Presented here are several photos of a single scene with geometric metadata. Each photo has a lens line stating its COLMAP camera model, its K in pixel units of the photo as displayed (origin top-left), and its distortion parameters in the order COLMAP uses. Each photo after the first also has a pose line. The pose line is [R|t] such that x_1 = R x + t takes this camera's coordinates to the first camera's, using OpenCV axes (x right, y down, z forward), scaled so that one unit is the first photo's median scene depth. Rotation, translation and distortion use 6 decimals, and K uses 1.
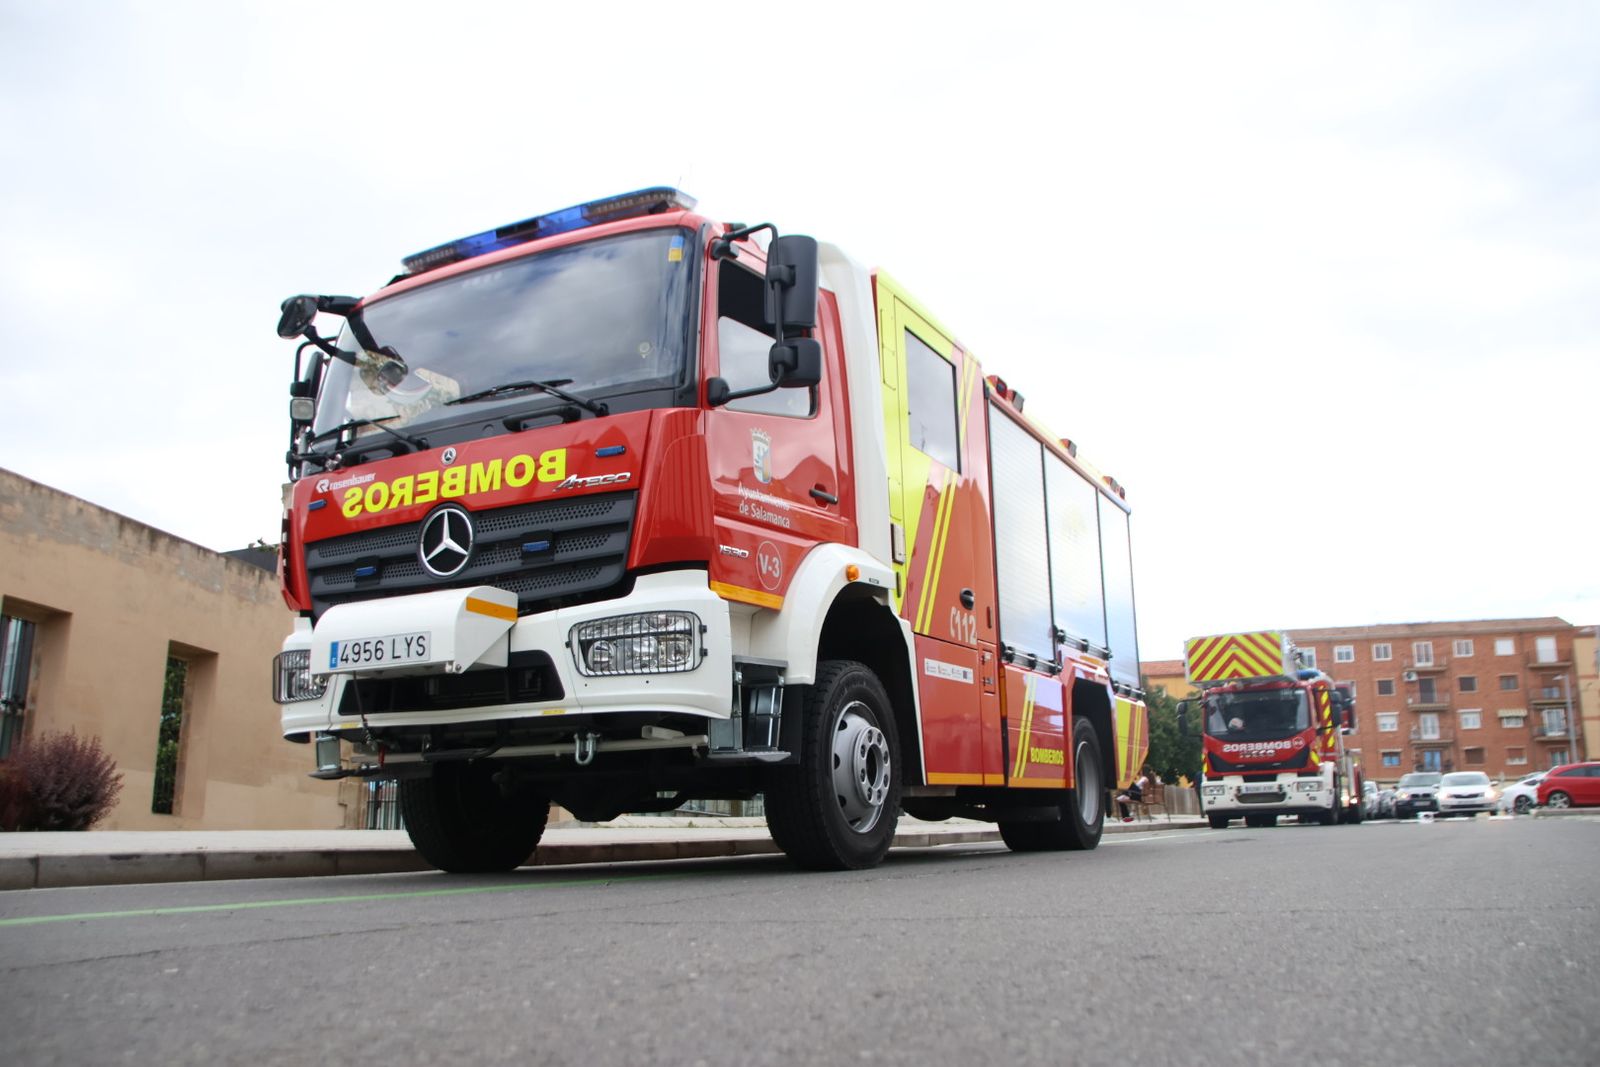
lens RADIAL K [[1344.6, 0, 806.3], [0, 1344.6, 599.5], [0, 0, 1]] dist [-0.091645, 0.001059]
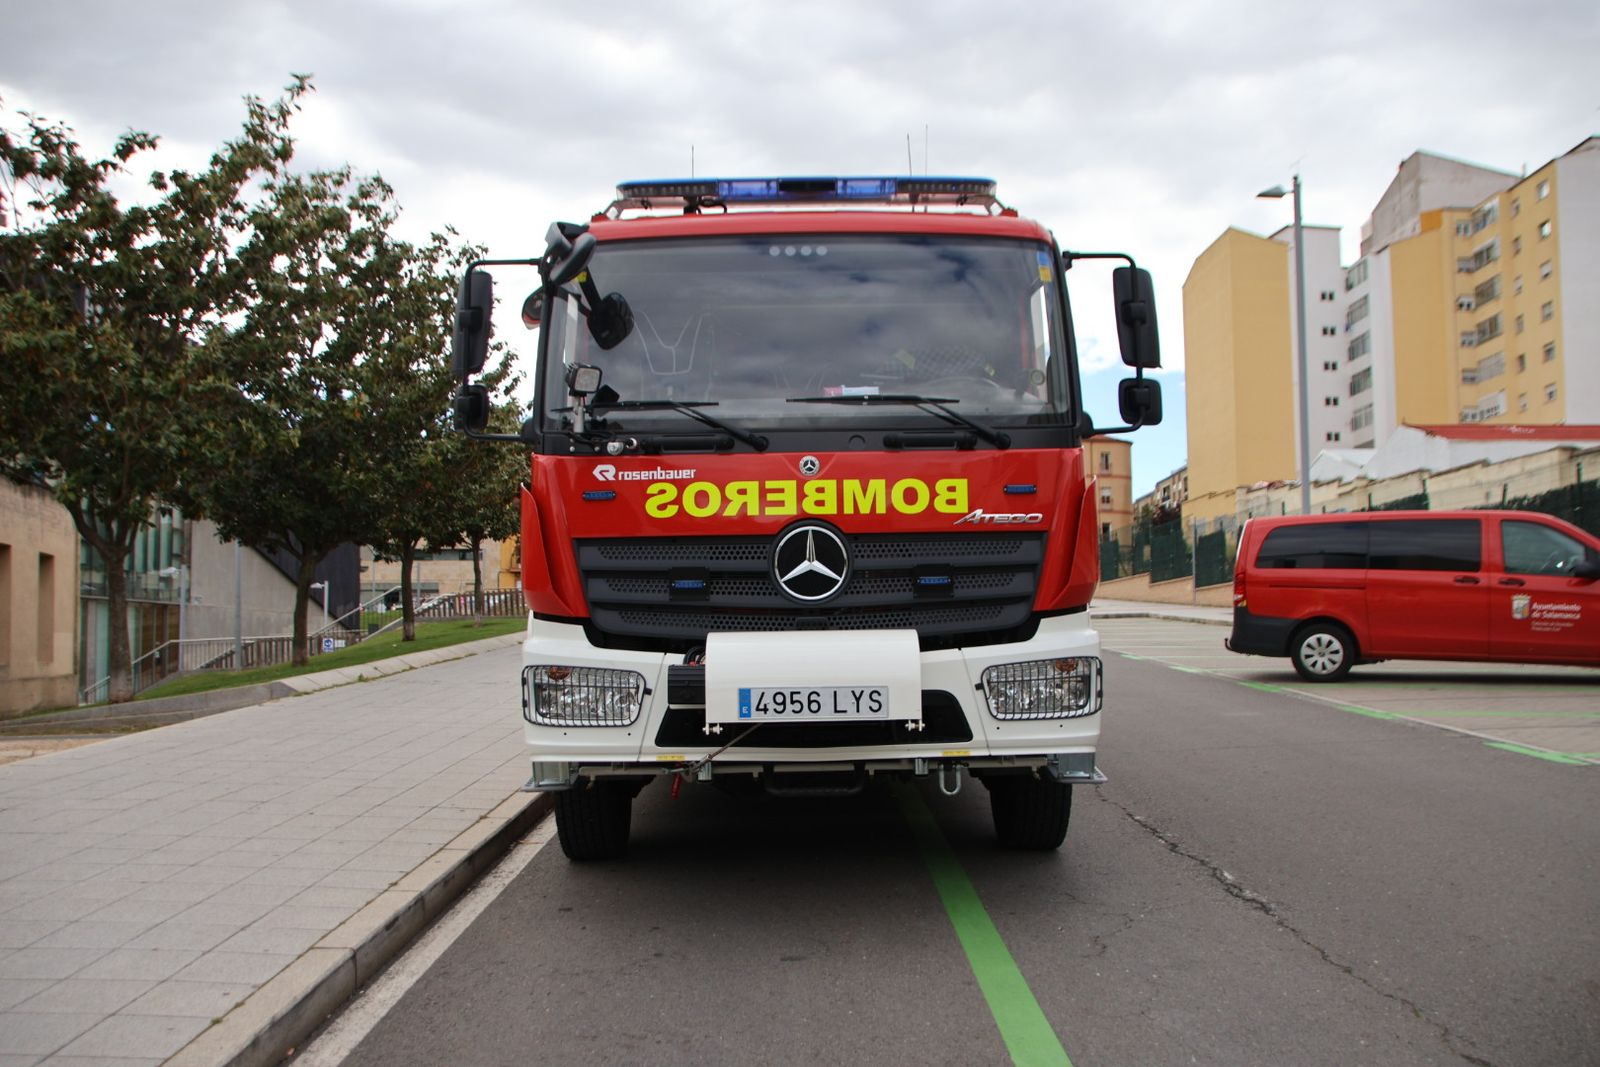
lens RADIAL K [[1382.8, 0, 806.0], [0, 1382.8, 574.1], [0, 0, 1]] dist [-0.120338, 0.149568]
pose [[0.880416, 0.005445, 0.474171, -0.686644], [-0.084673, 0.985669, 0.145898, -0.165192], [-0.466582, -0.168601, 0.868260, 0.170689]]
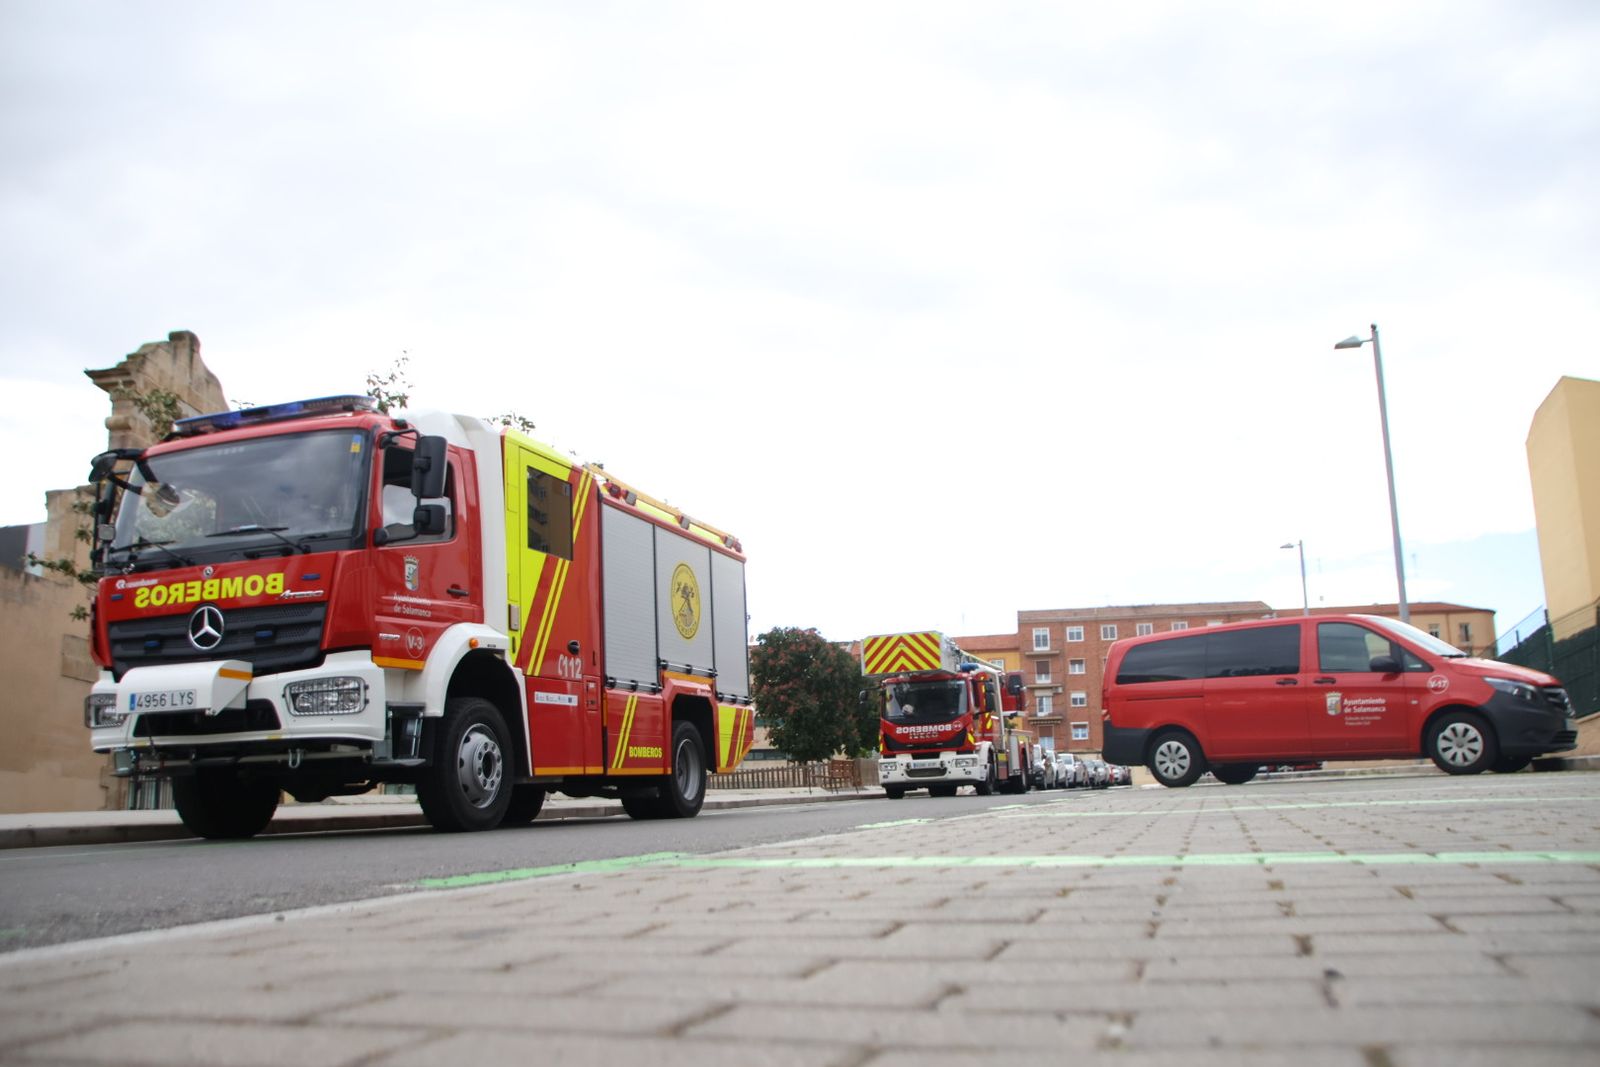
lens RADIAL K [[1382.8, 0, 806.0], [0, 1382.8, 574.1], [0, 0, 1]] dist [-0.120338, 0.149568]
pose [[0.988384, 0.006458, 0.151843, 0.178189], [-0.007491, 0.999953, 0.006231, -0.116151], [-0.151795, -0.007296, 0.988385, -0.661253]]
